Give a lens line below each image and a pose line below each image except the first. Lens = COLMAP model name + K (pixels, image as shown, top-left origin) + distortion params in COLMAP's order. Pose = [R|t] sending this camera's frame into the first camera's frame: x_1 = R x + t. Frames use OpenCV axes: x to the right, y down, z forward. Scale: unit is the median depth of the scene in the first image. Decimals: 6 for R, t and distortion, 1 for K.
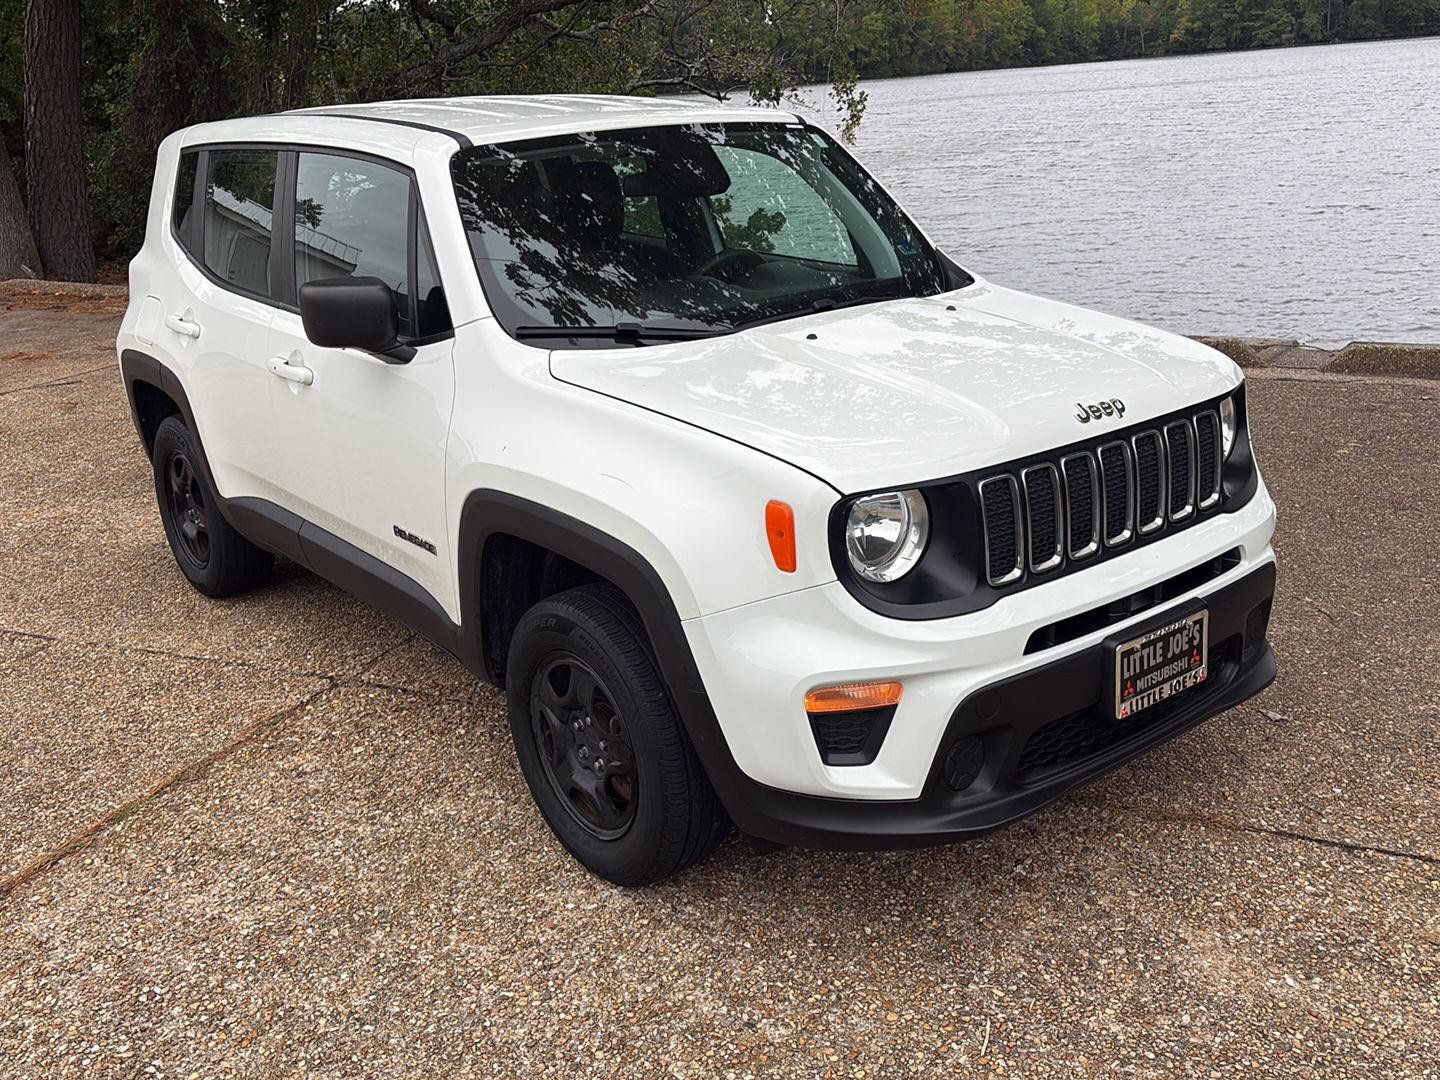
lens RADIAL K [[1392.2, 0, 720.0], [0, 1392.2, 540.0], [0, 0, 1]] dist [0.026235, 0.011827]
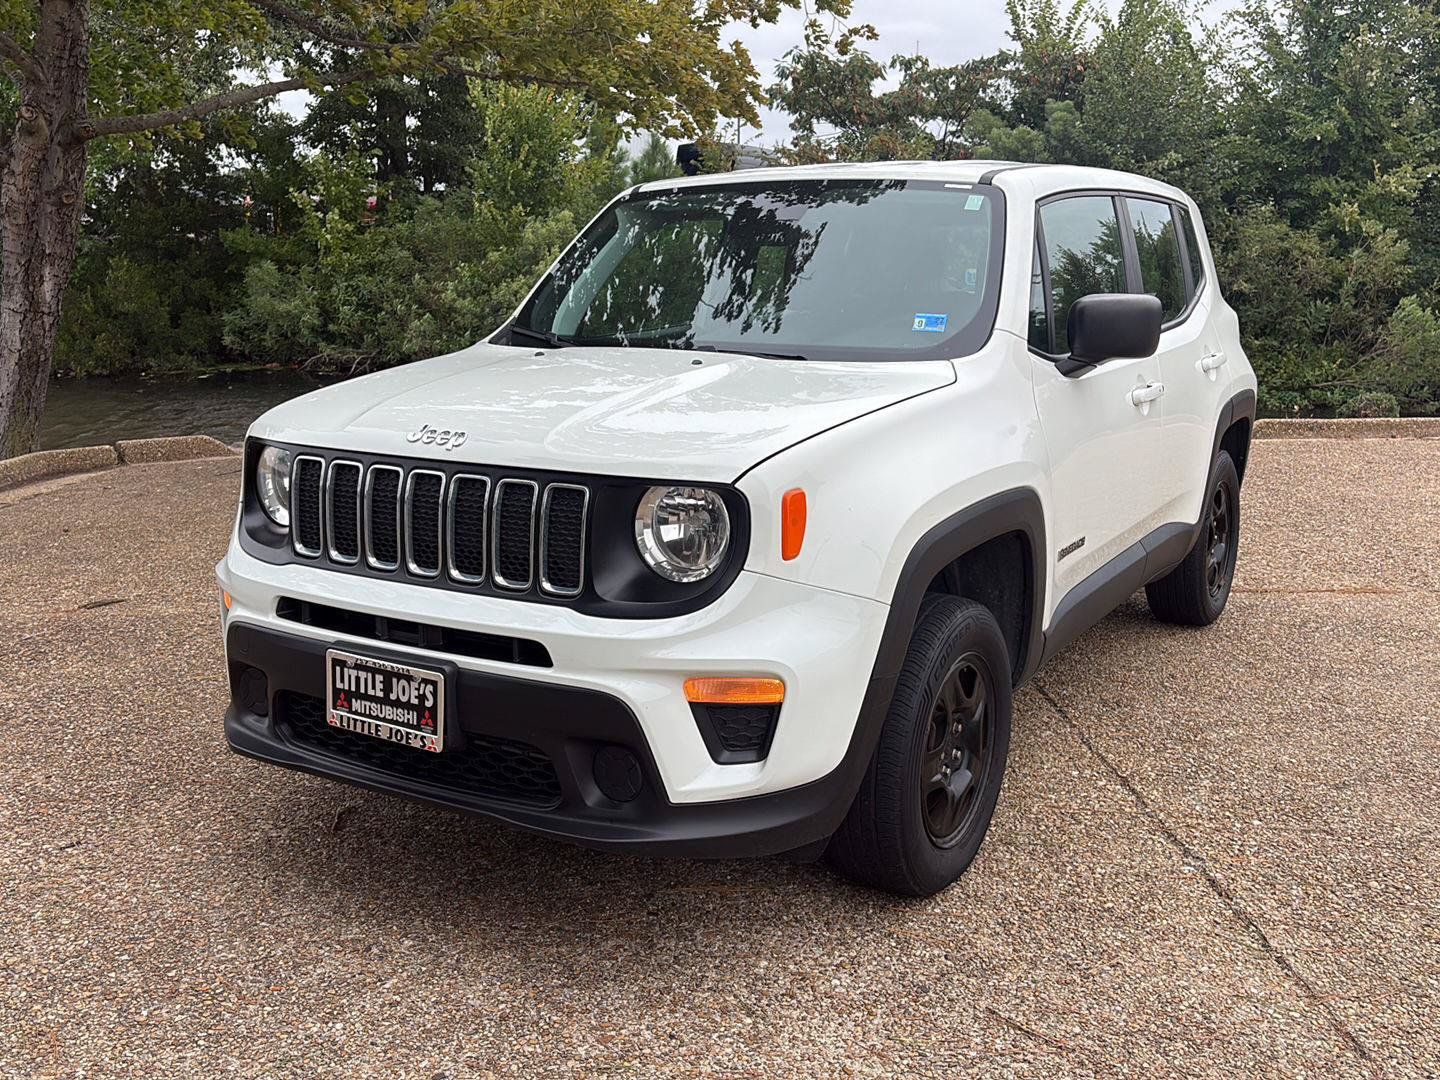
lens RADIAL K [[1391.2, 0, 720.9], [0, 1391.2, 544.2], [0, 0, 1]] dist [0.017786, 0.031857]
pose [[0.349565, 0.234258, -0.907154, 1.154010], [-0.320120, 0.939830, 0.119341, -0.186714], [0.880527, 0.248681, 0.403522, 0.734707]]
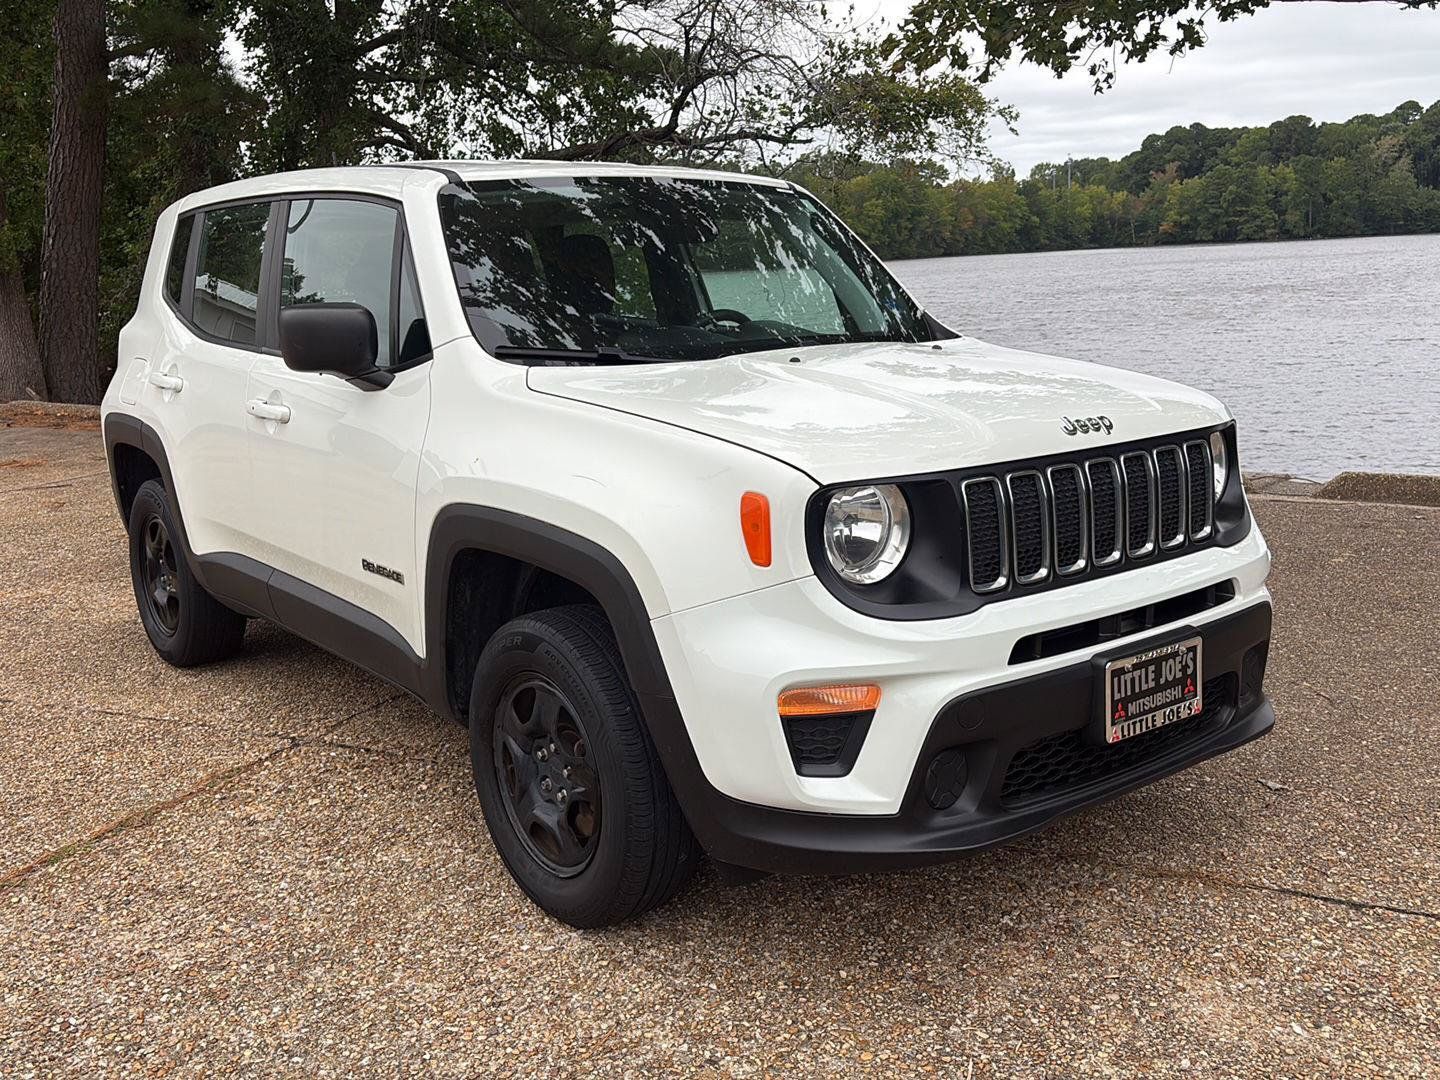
lens RADIAL K [[1391.2, 0, 720.9], [0, 1391.2, 544.2], [0, 0, 1]] dist [0.017786, 0.031857]
pose [[0.999717, 0.023748, 0.001448, 0.015667], [-0.023404, 0.992525, -0.119773, 0.103419], [-0.004282, 0.119706, 0.992800, 0.040950]]
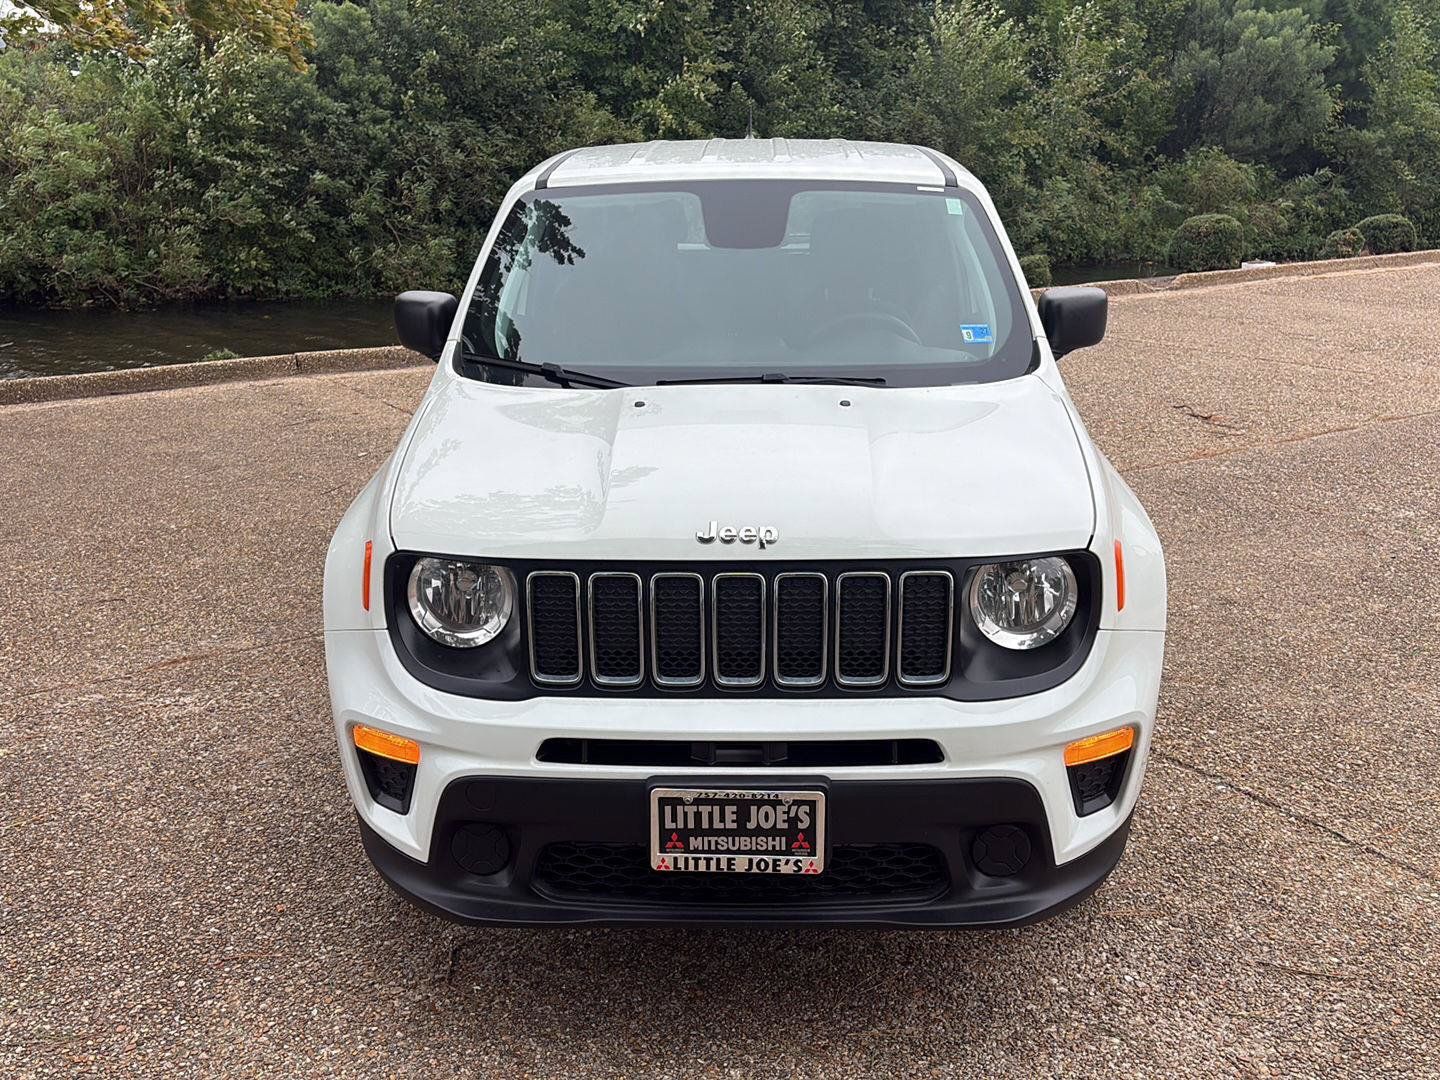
lens RADIAL K [[1391.2, 0, 720.9], [0, 1391.2, 544.2], [0, 0, 1]] dist [0.017786, 0.031857]
pose [[0.769628, 0.222147, -0.598601, 0.734280], [-0.231665, 0.970791, 0.062417, -0.128138], [0.594982, 0.090637, 0.798612, 0.262136]]
